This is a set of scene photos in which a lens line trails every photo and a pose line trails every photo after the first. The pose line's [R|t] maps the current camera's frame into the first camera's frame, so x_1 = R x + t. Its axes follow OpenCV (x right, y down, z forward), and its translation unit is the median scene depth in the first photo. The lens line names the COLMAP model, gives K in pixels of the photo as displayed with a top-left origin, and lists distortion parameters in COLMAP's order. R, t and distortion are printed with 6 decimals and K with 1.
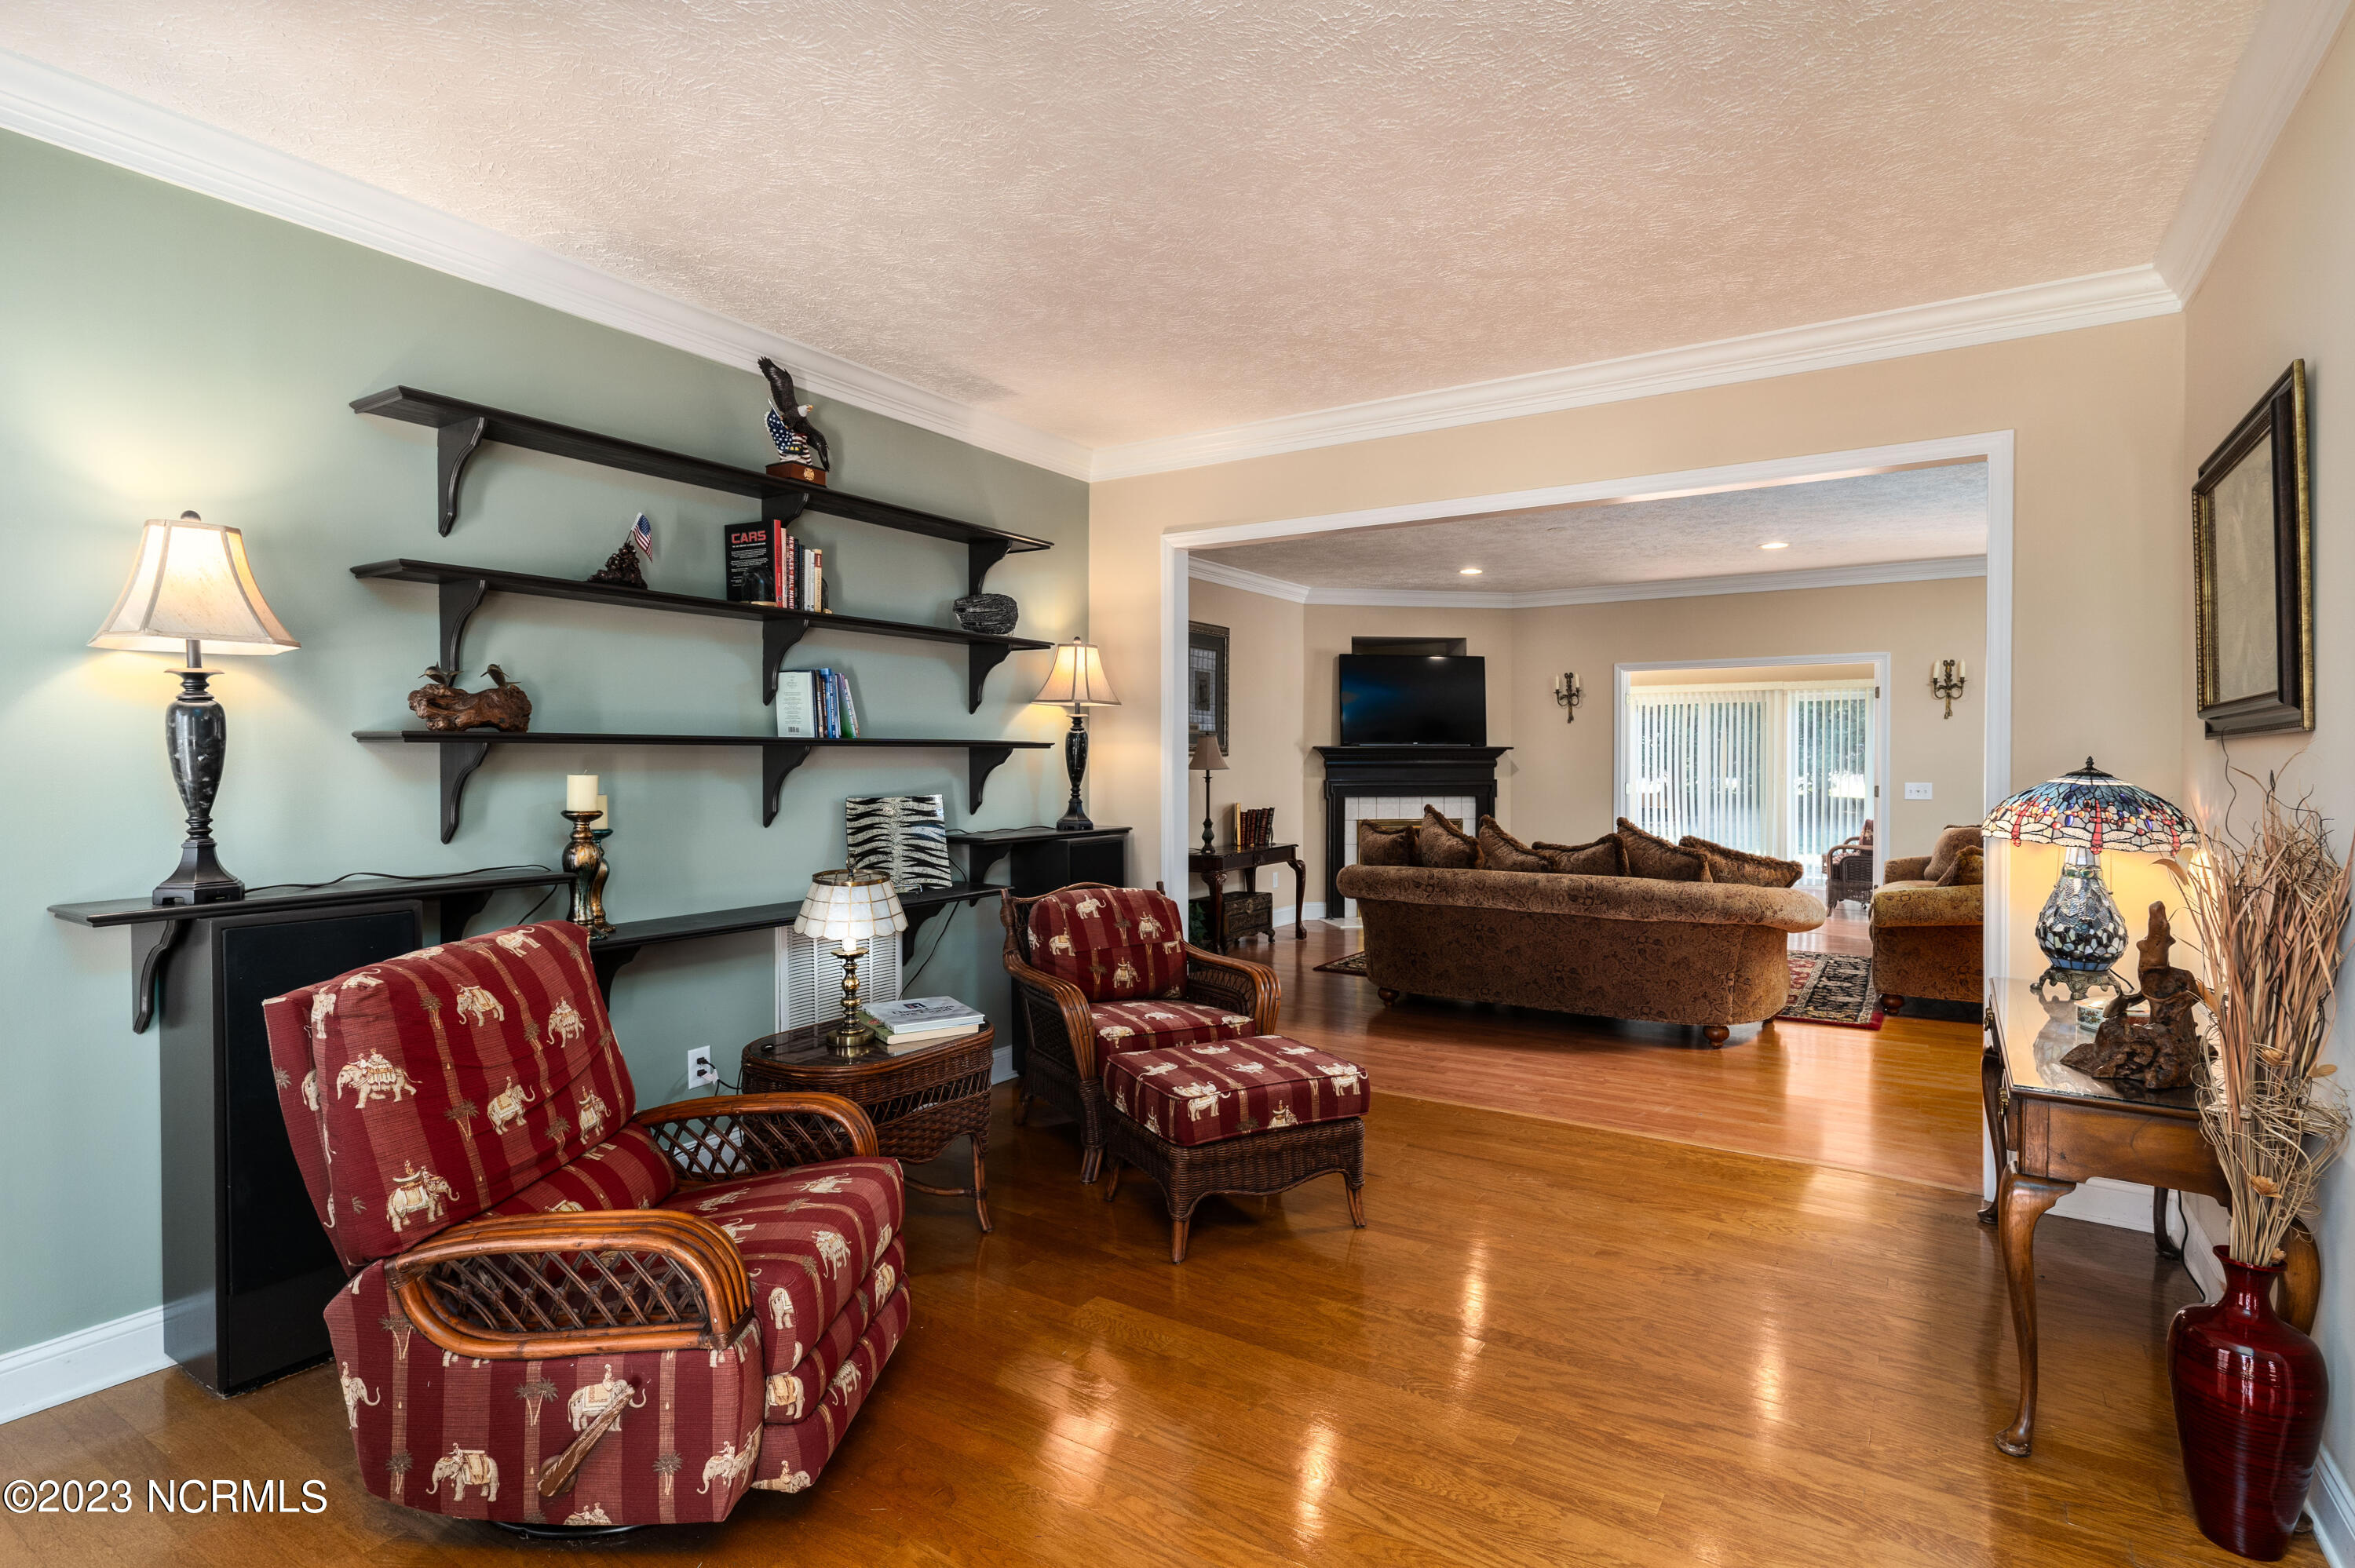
lens RADIAL K [[1156.9, 0, 1185.4], [0, 1156.9, 770.5], [0, 0, 1]] dist [-0.001316, 0.001059]
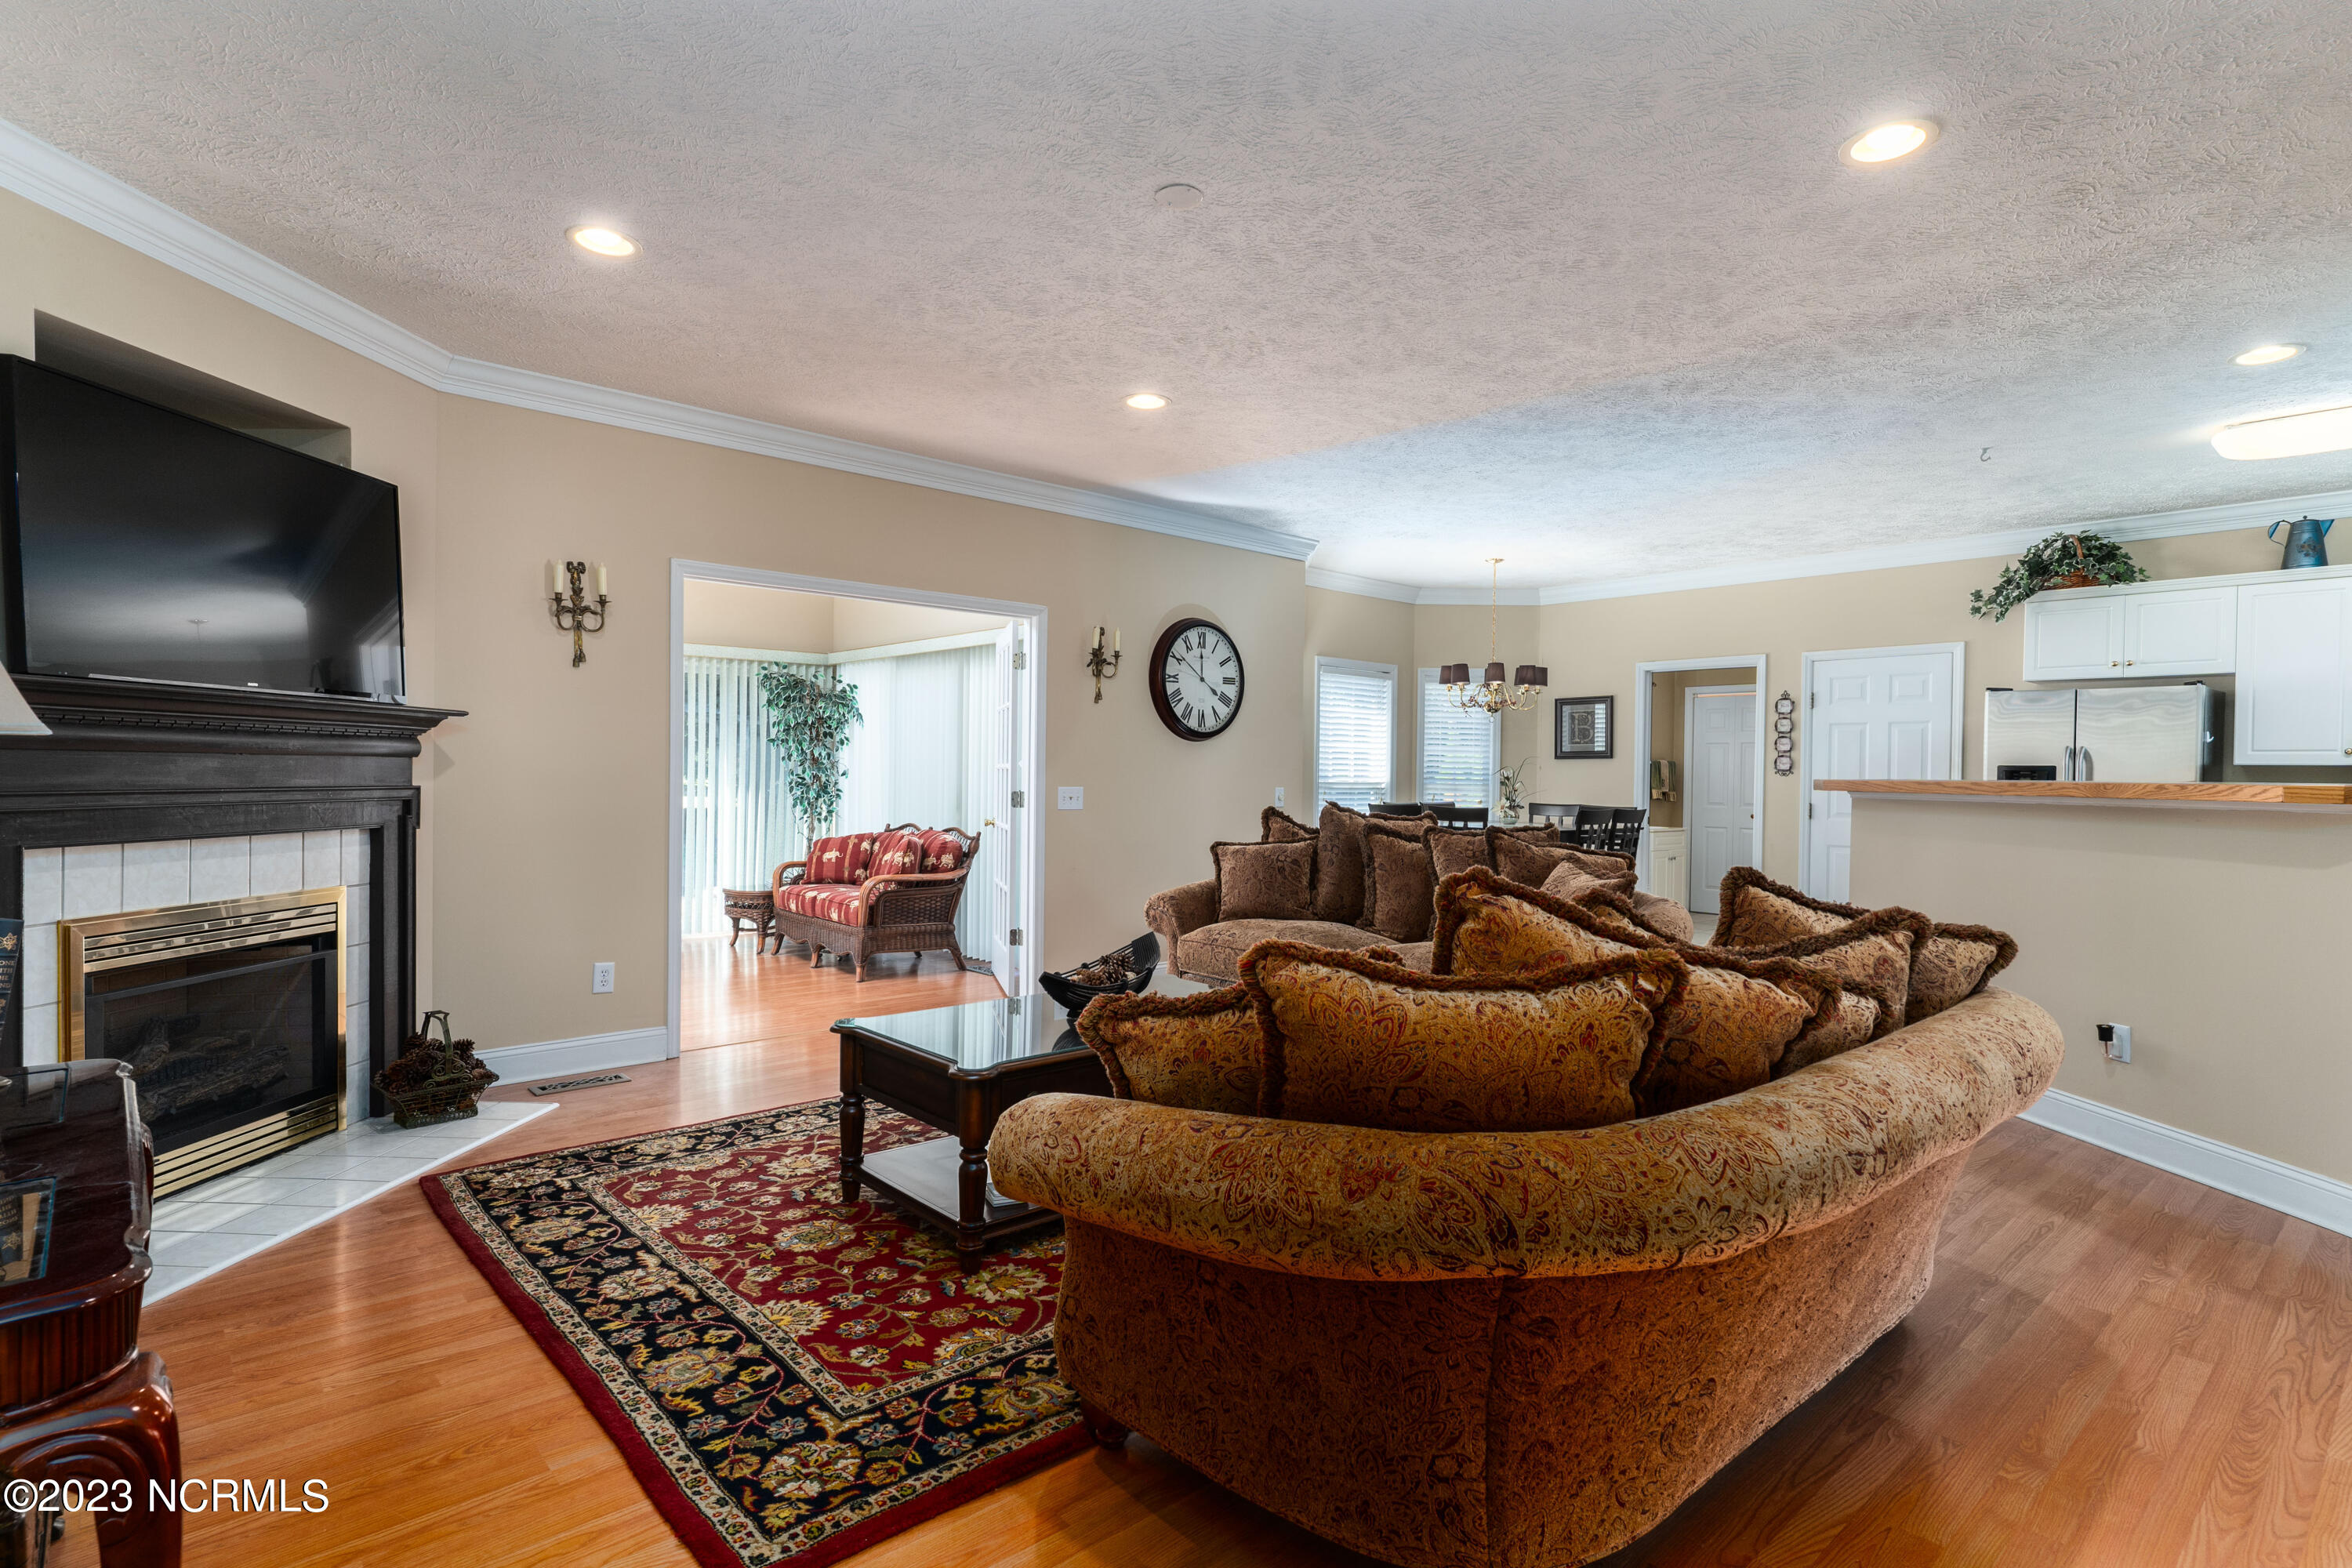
lens RADIAL K [[1155.6, 0, 1139.8], [0, 1155.6, 789.1], [0, 0, 1]] dist [-0.001316, 0.001059]
pose [[0.284219, -0.009425, 0.958713, -0.077752], [-0.003271, 0.999936, 0.010800, 0.004744], [-0.958754, -0.006206, 0.284170, 0.824895]]
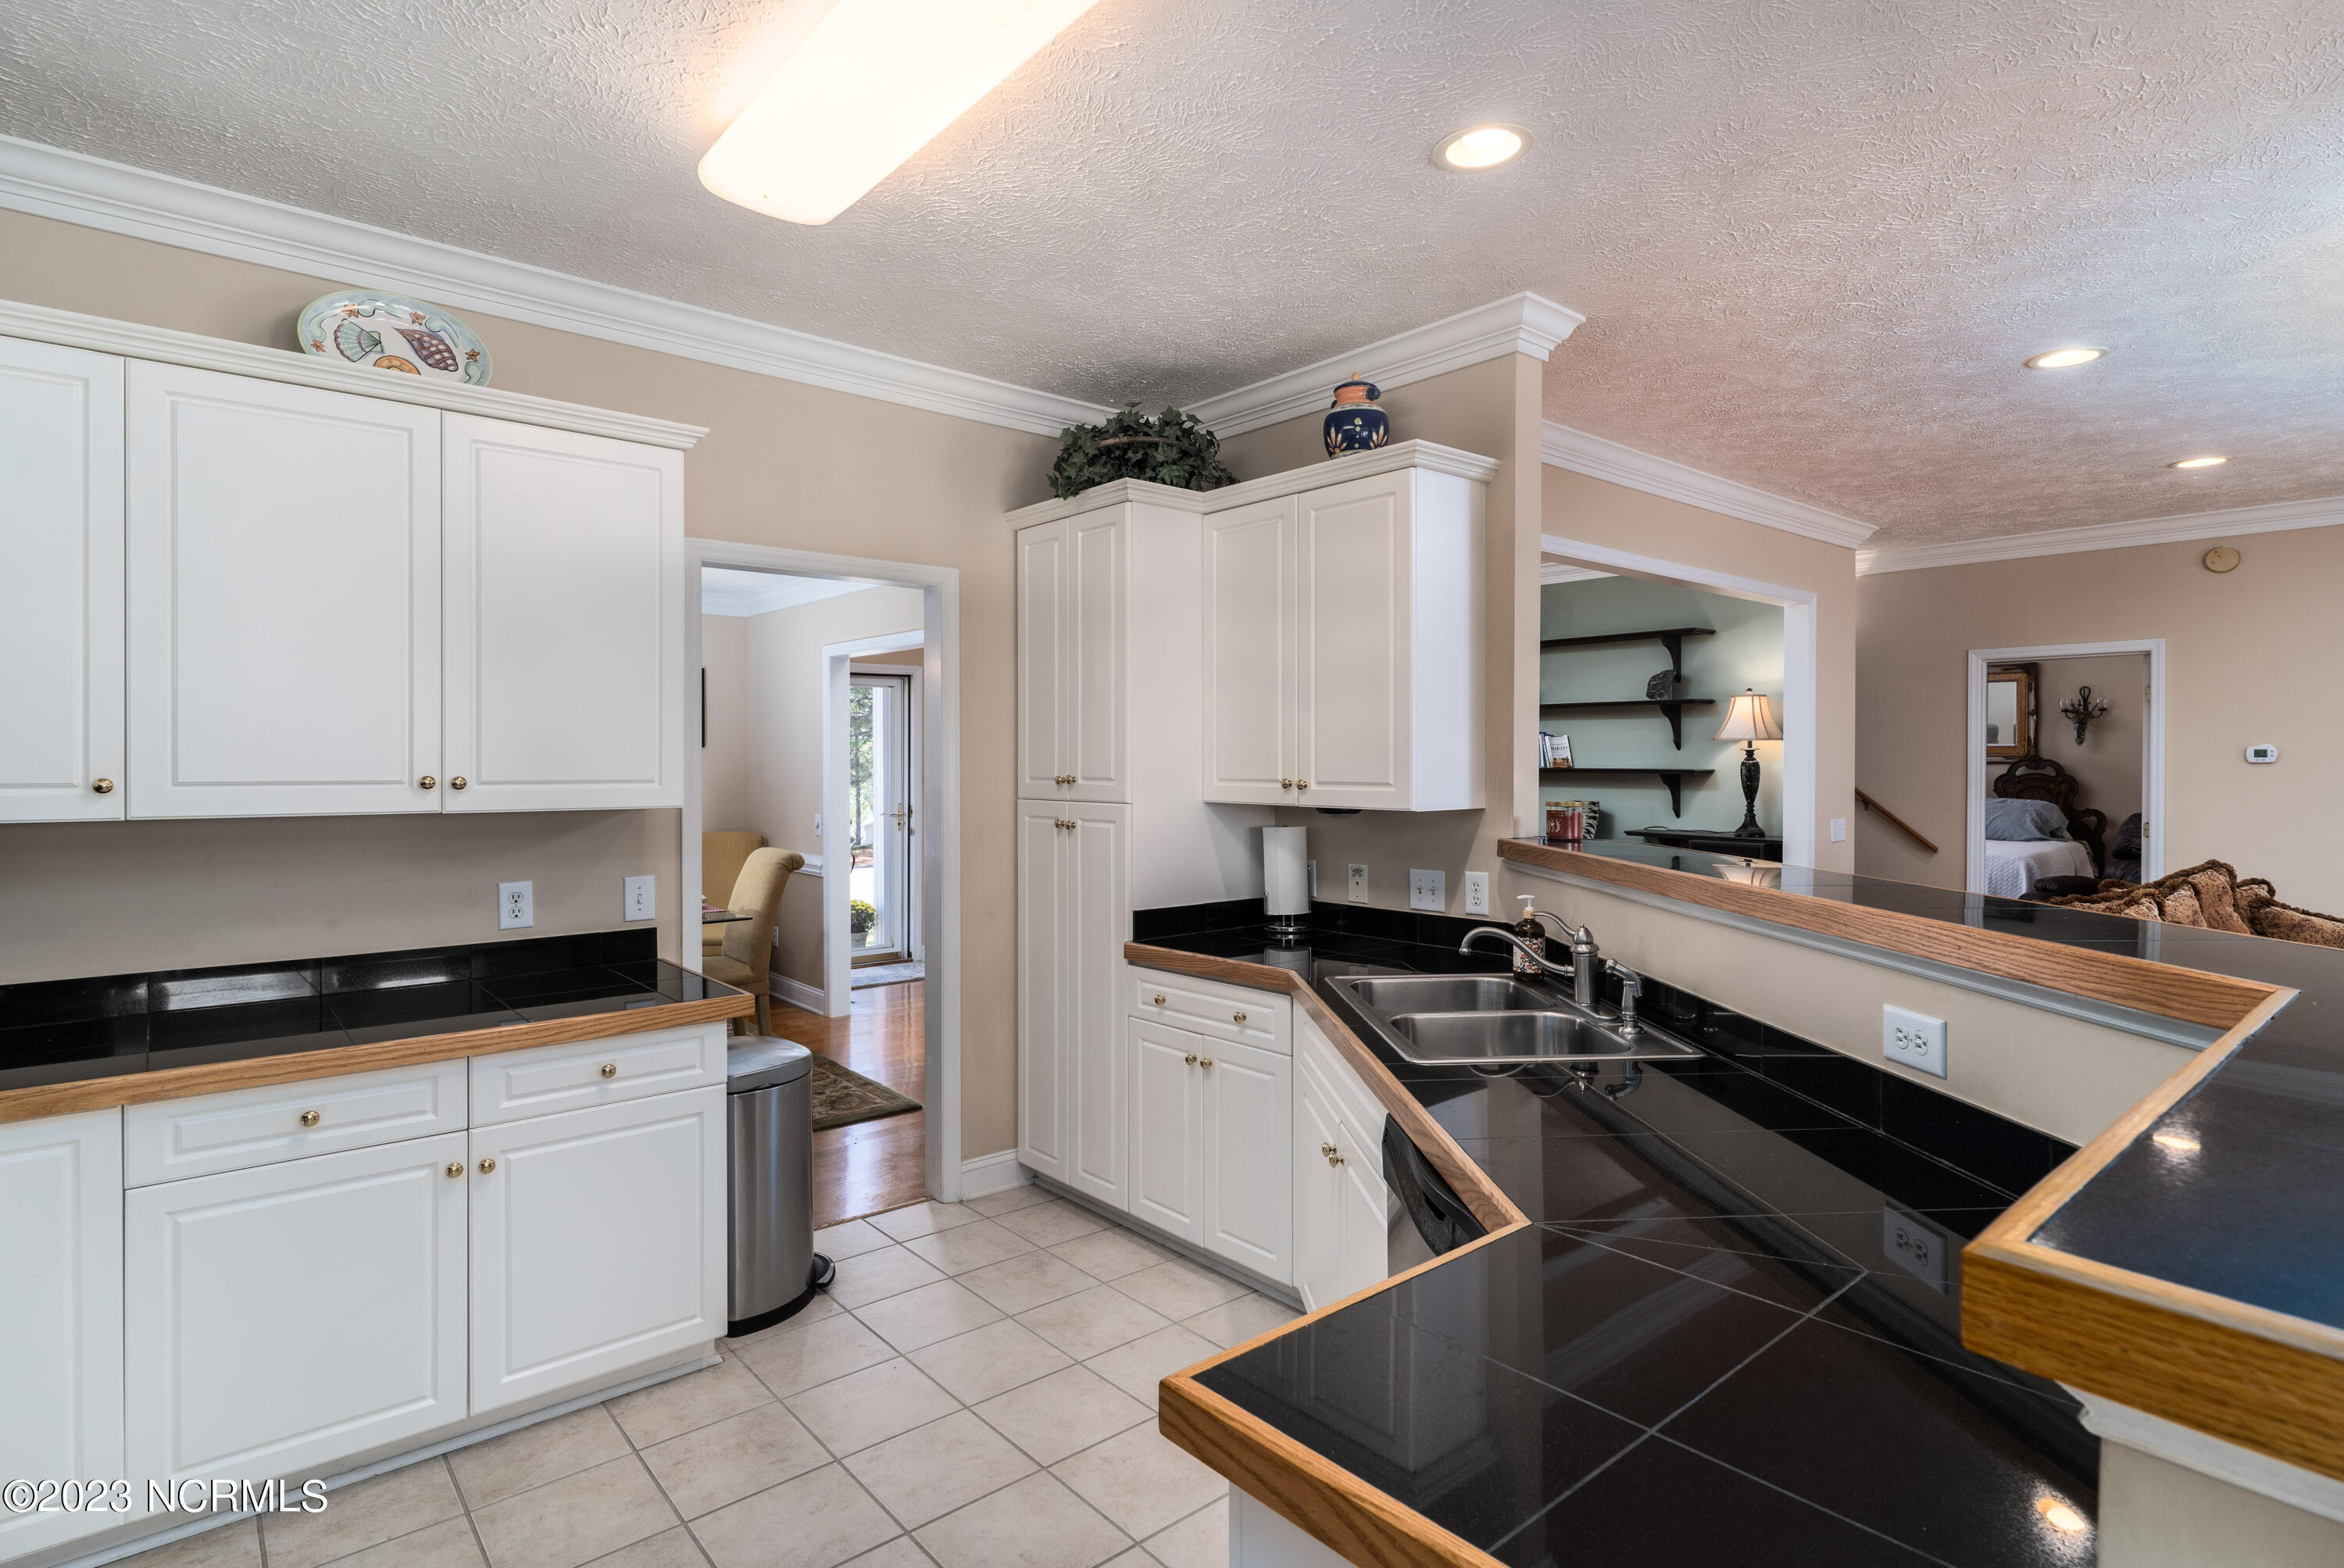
lens RADIAL K [[1151.6, 0, 1193.2], [0, 1151.6, 768.4], [0, 0, 1]] dist [-0.001316, 0.001059]
pose [[-0.291155, 0.010172, -0.956622, 0.870519], [-0.013246, 0.999805, 0.014663, -0.024232], [0.956584, 0.016940, -0.290964, 0.505036]]
